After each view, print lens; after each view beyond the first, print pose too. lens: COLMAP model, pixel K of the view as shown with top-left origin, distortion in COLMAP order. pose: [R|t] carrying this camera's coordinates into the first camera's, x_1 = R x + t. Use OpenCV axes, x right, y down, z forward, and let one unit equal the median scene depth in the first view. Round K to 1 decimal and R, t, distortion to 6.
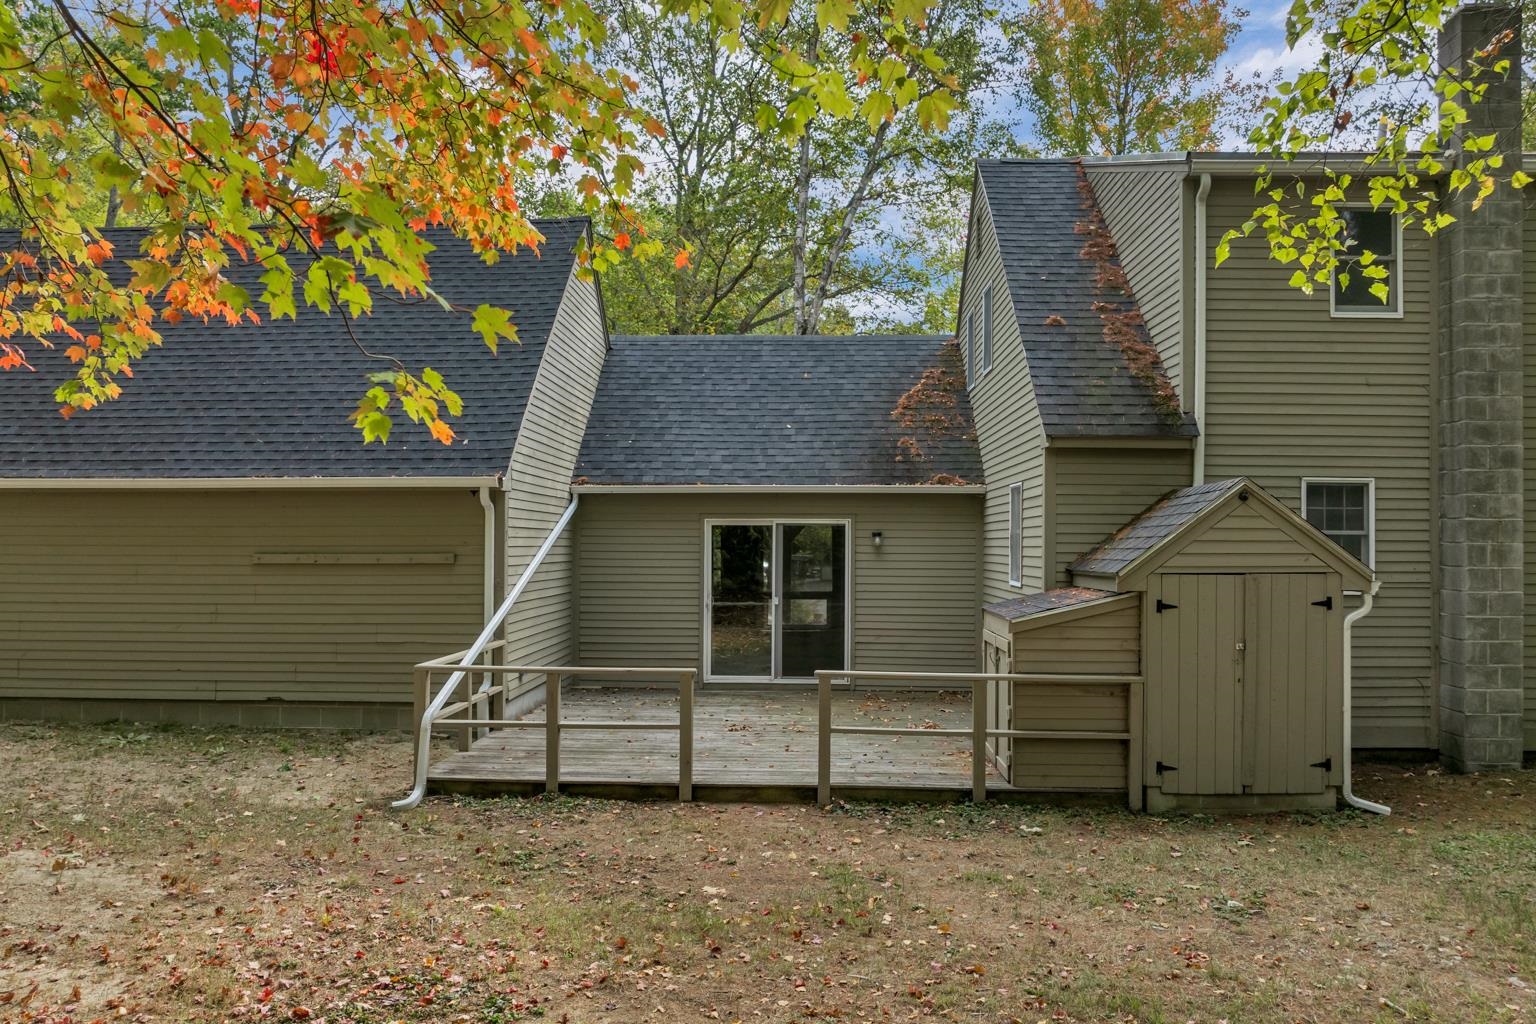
lens RADIAL K [[1107.1, 0, 768.6], [0, 1107.1, 520.8], [0, 0, 1]] dist [-0.031008, -0.006700]
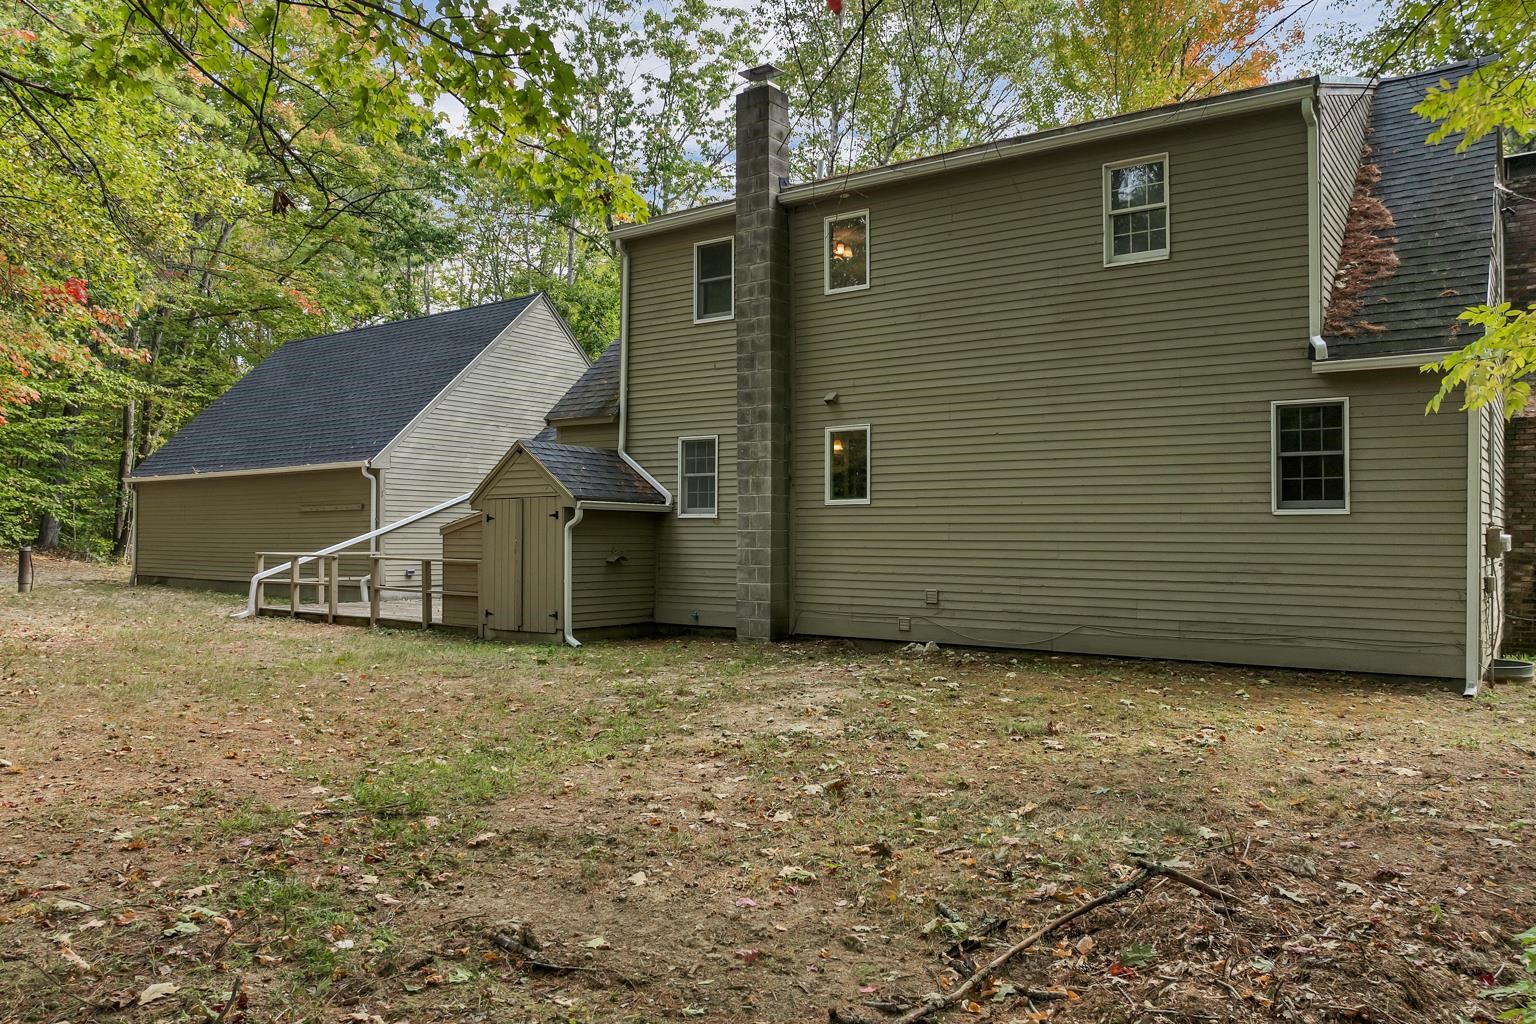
lens RADIAL K [[1107.1, 0, 759.4], [0, 1107.1, 518.0], [0, 0, 1]] dist [-0.031008, -0.006700]
pose [[0.828583, -0.011672, -0.559744, 1.391834], [0.008842, 0.999931, -0.007763, 0.079341], [0.559796, 0.001484, 0.828629, -0.148499]]
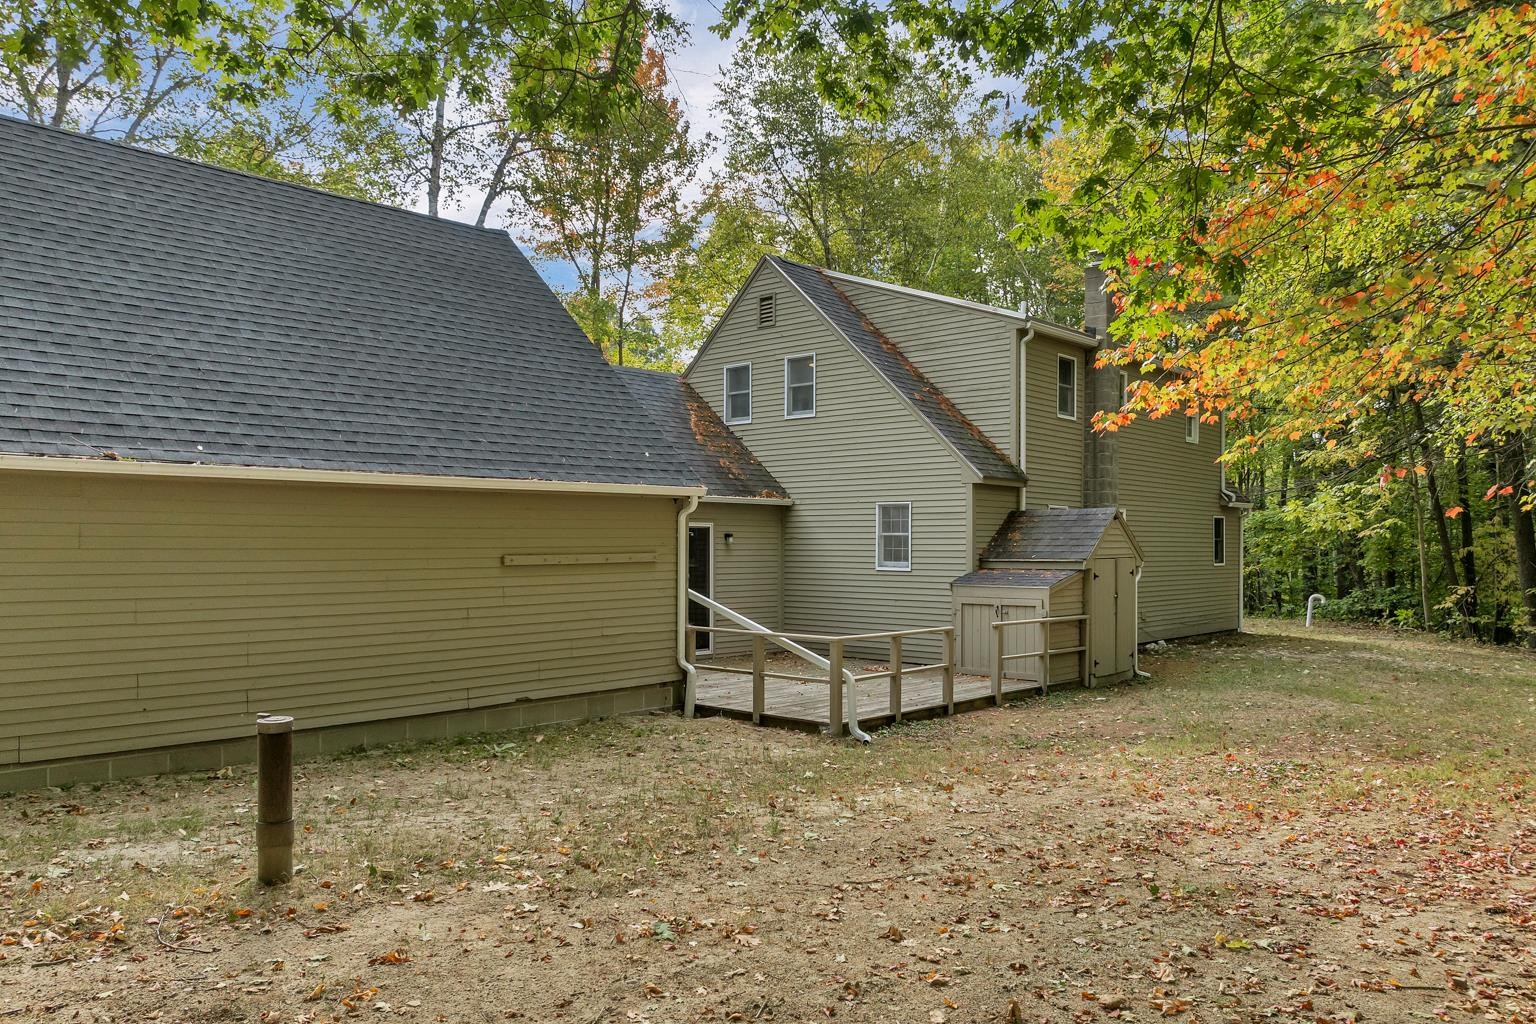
lens RADIAL K [[1107.1, 0, 763.0], [0, 1107.1, 513.8], [0, 0, 1]] dist [-0.031008, -0.006700]
pose [[0.641365, 0.015822, 0.767073, -1.200123], [-0.014888, 0.999856, -0.008175, -0.003531], [-0.767092, -0.006177, 0.641508, 0.200593]]
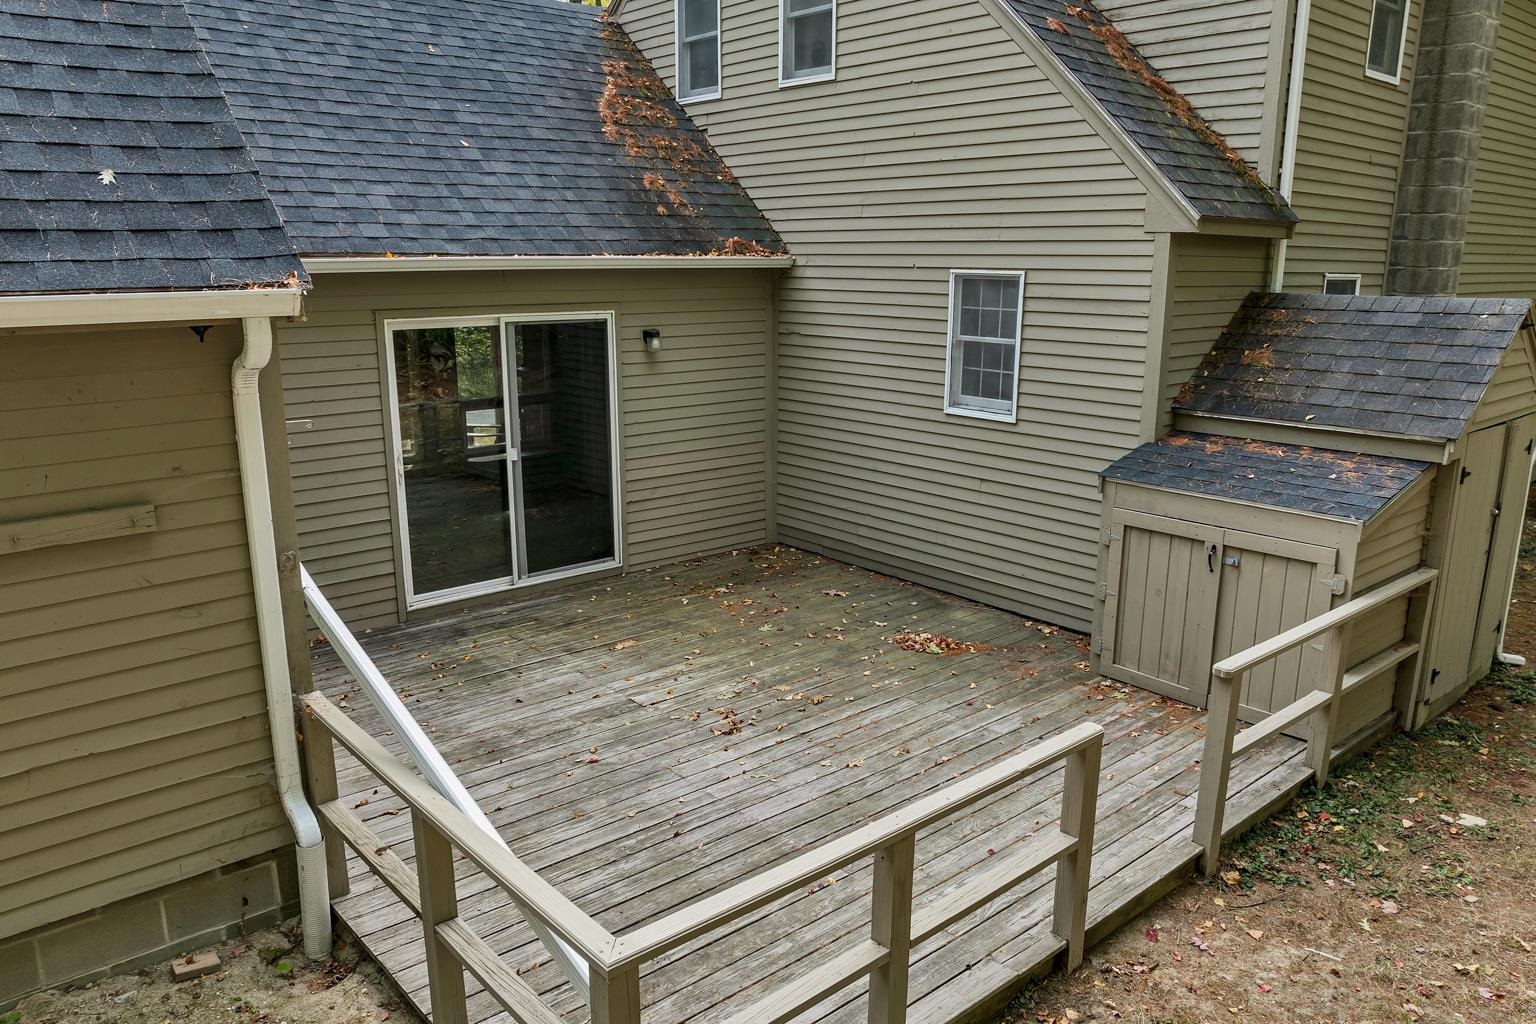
lens RADIAL K [[1107.1, 0, 776.1], [0, 1107.1, 523.3], [0, 0, 1]] dist [-0.031008, -0.006700]
pose [[0.721646, -0.166747, 0.671880, -0.414891], [-0.013794, 0.966900, 0.254781, -0.063119], [-0.692125, -0.193129, 0.695460, 0.671935]]
